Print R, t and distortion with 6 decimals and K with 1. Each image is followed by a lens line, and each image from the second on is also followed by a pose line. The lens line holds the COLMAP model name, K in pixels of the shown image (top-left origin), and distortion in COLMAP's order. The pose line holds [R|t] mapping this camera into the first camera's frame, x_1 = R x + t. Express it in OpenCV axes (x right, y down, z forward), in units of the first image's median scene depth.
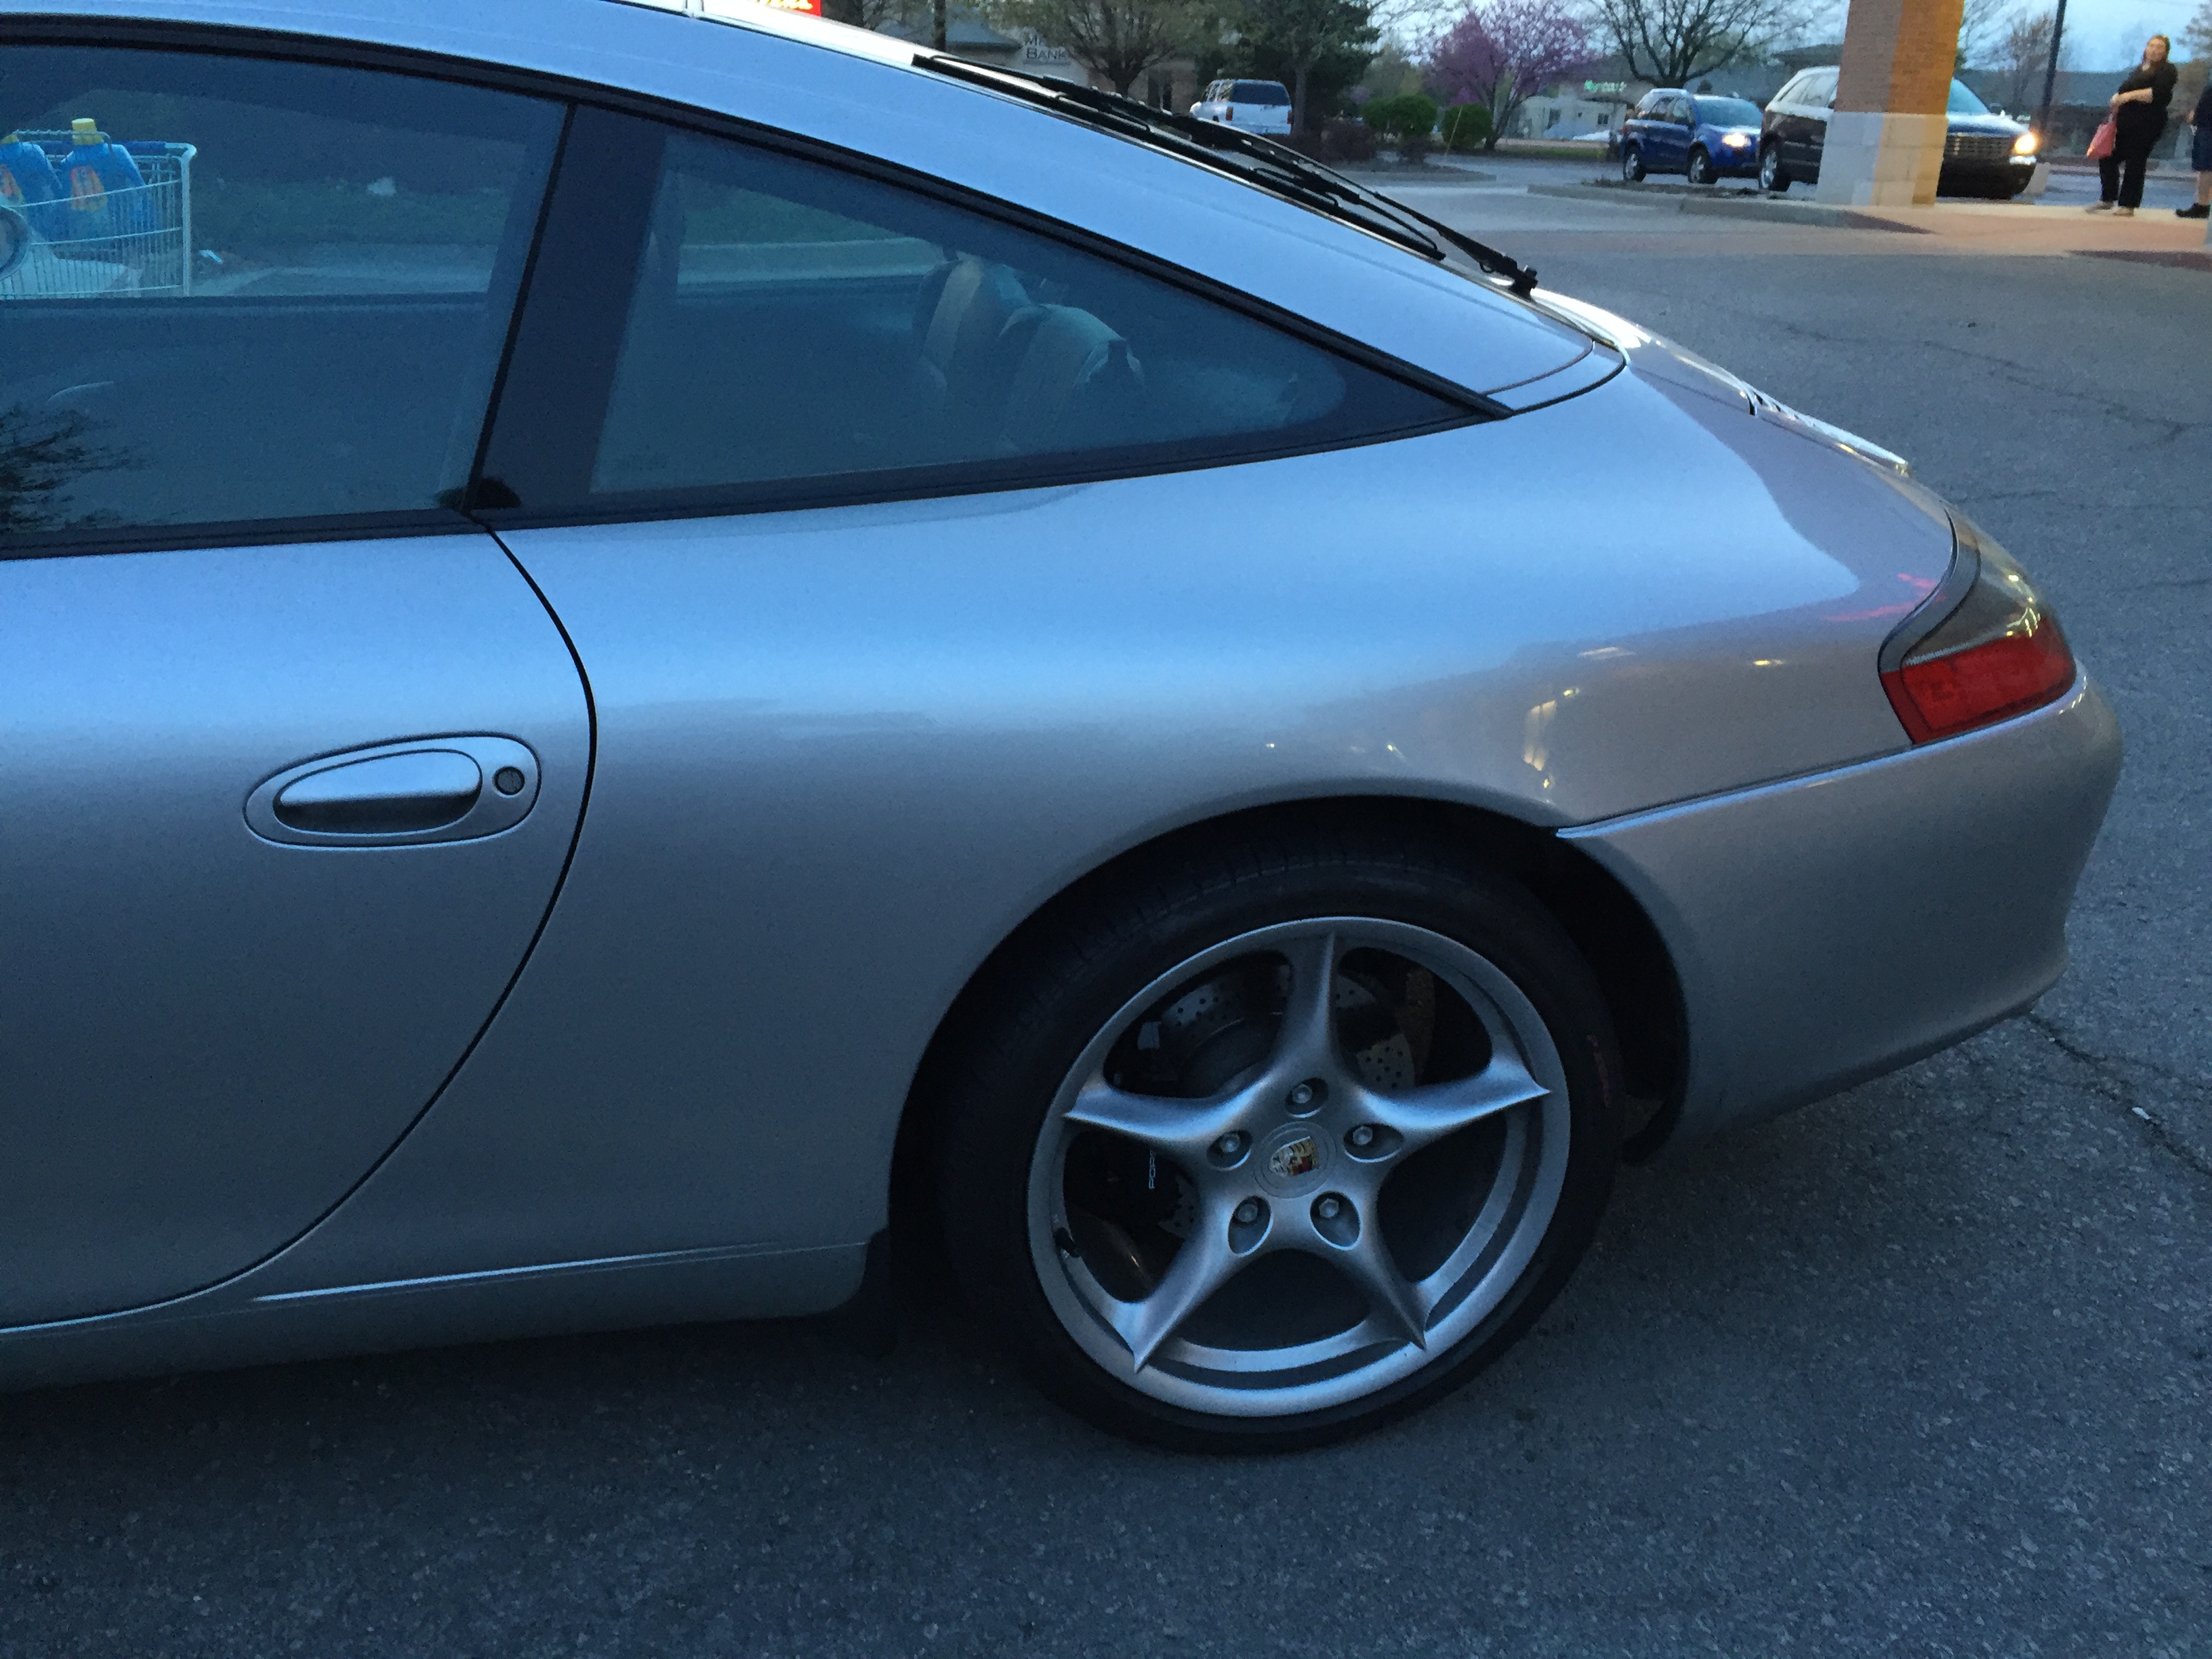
lens RADIAL K [[1889.9, 0, 1110.7], [0, 1889.9, 812.0], [0, 0, 1]] dist [0.079929, -0.130623]
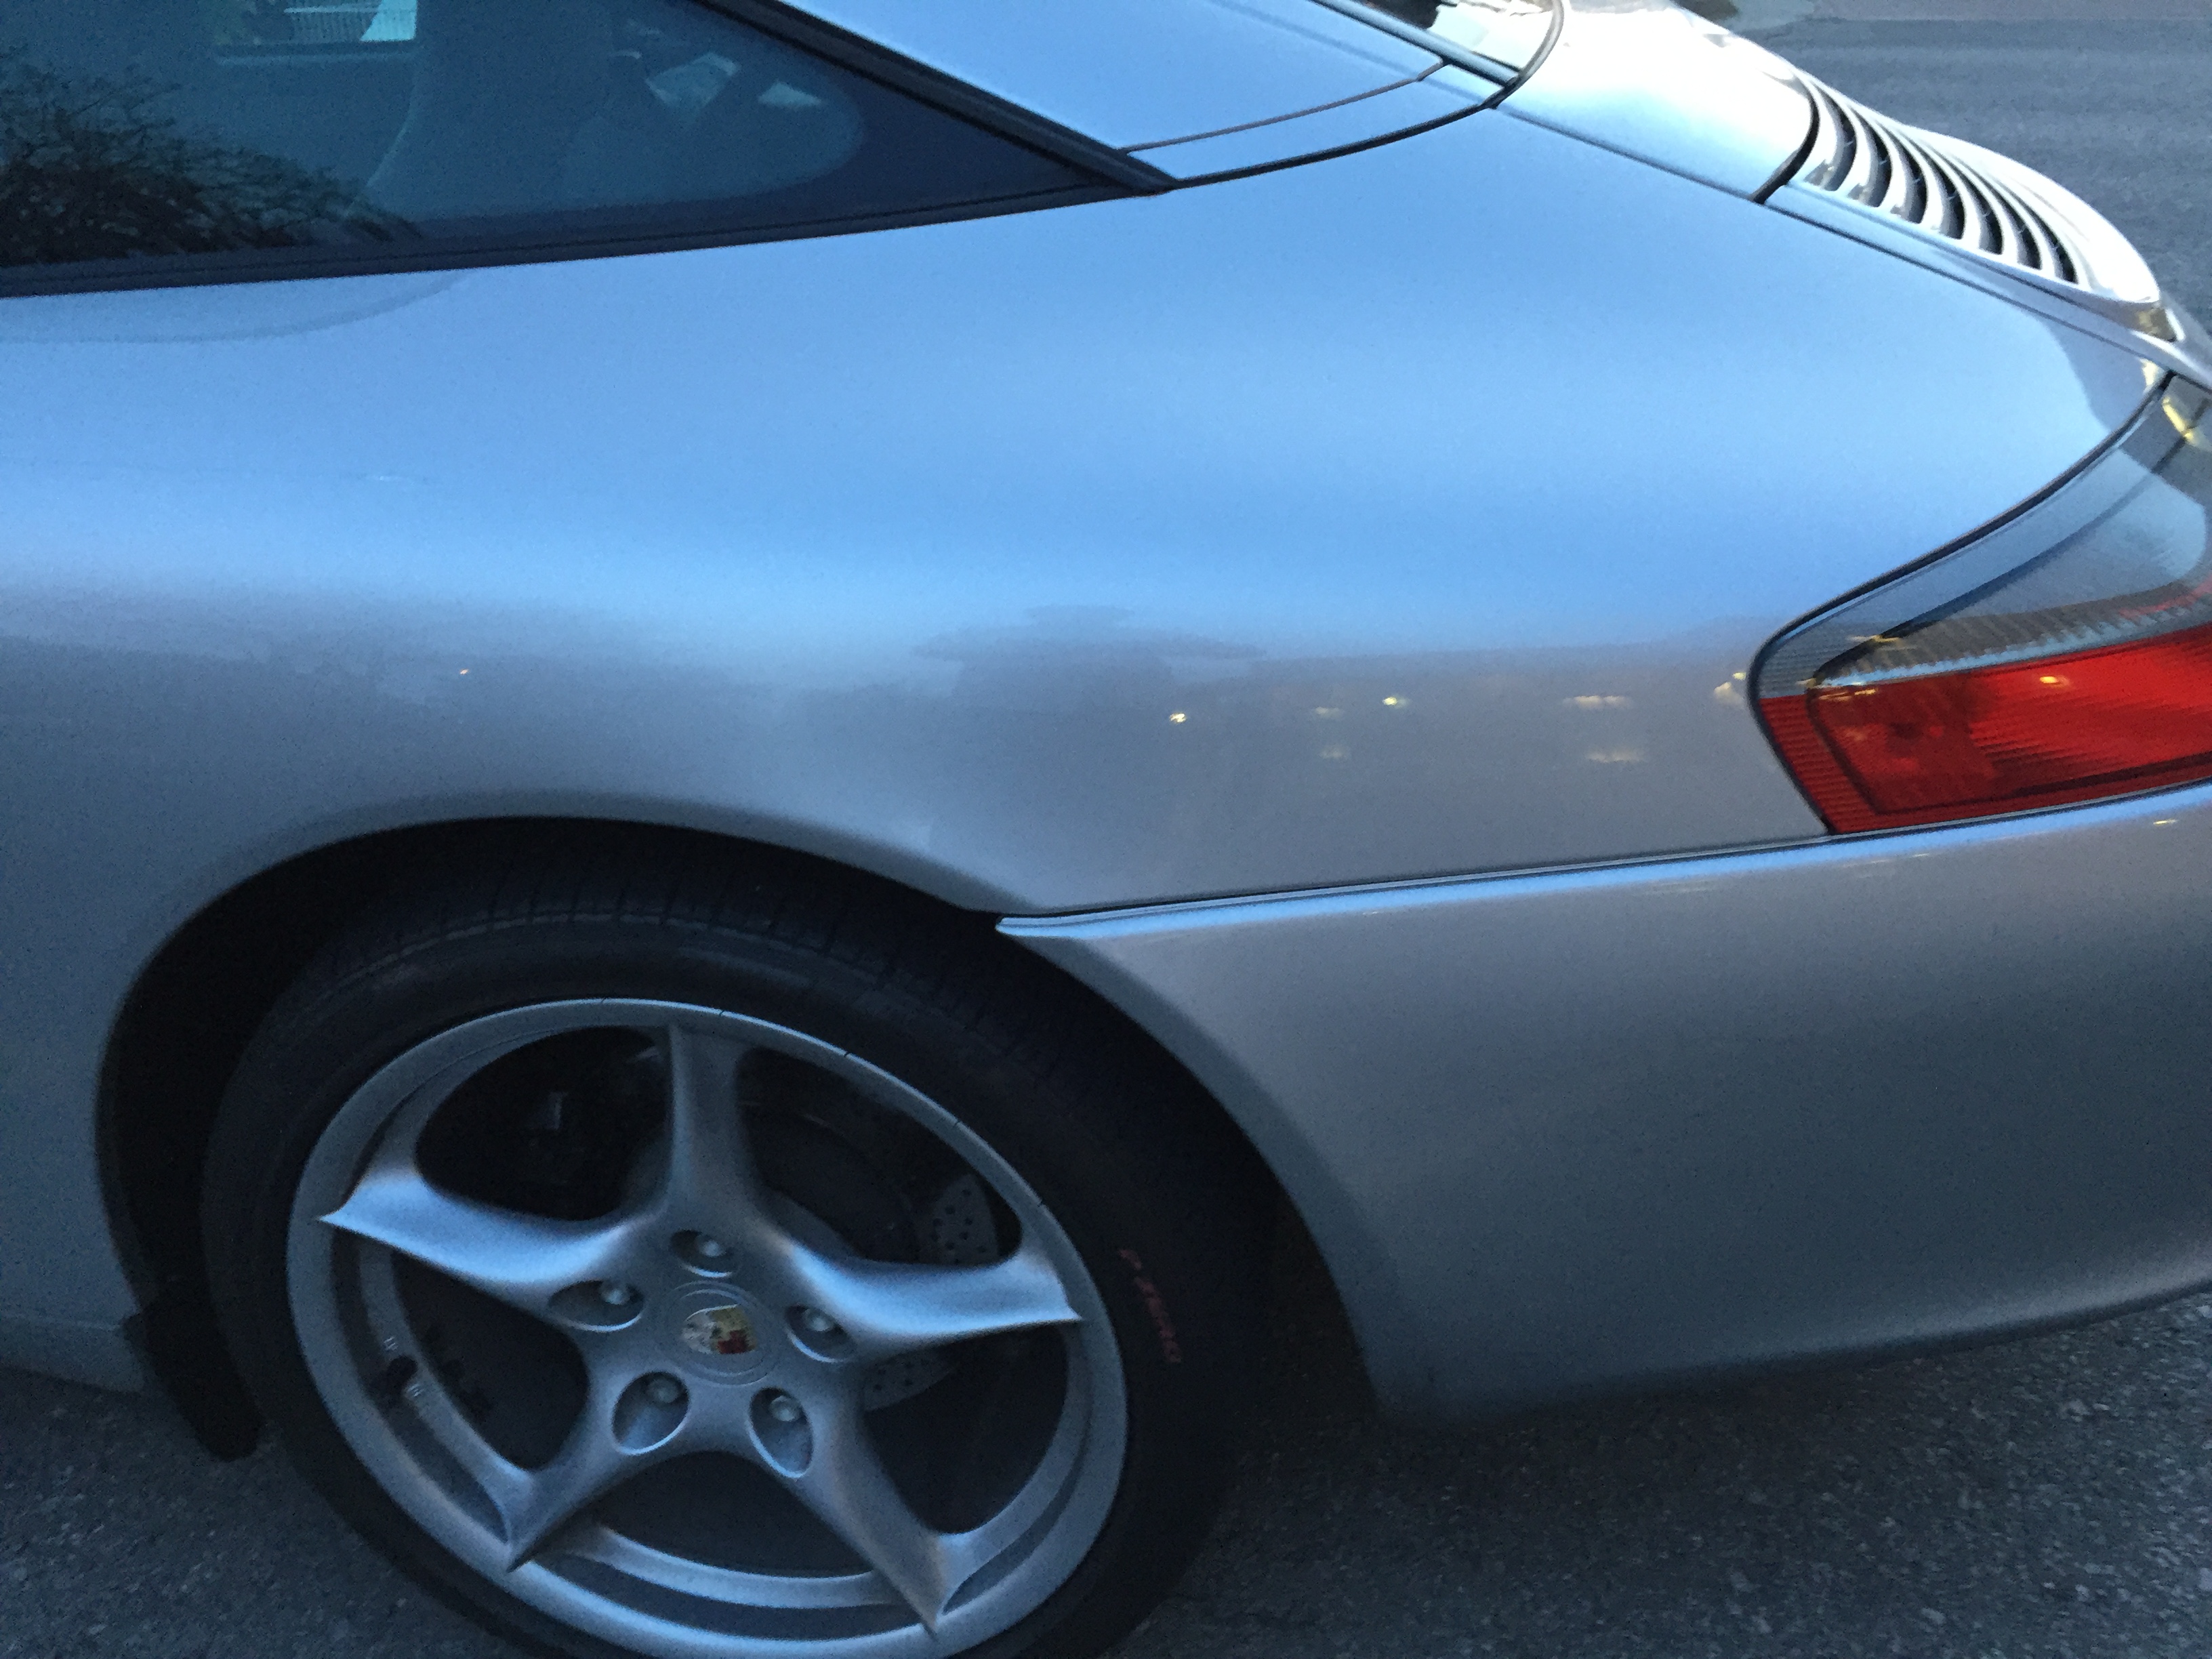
lens RADIAL K [[1889.9, 0, 1110.7], [0, 1889.9, 812.0], [0, 0, 1]] dist [0.079929, -0.130623]
pose [[0.923197, 0.130602, -0.361456, 0.440089], [-0.094339, 0.988724, 0.116295, -0.087341], [0.372569, -0.073264, 0.925108, 0.445930]]
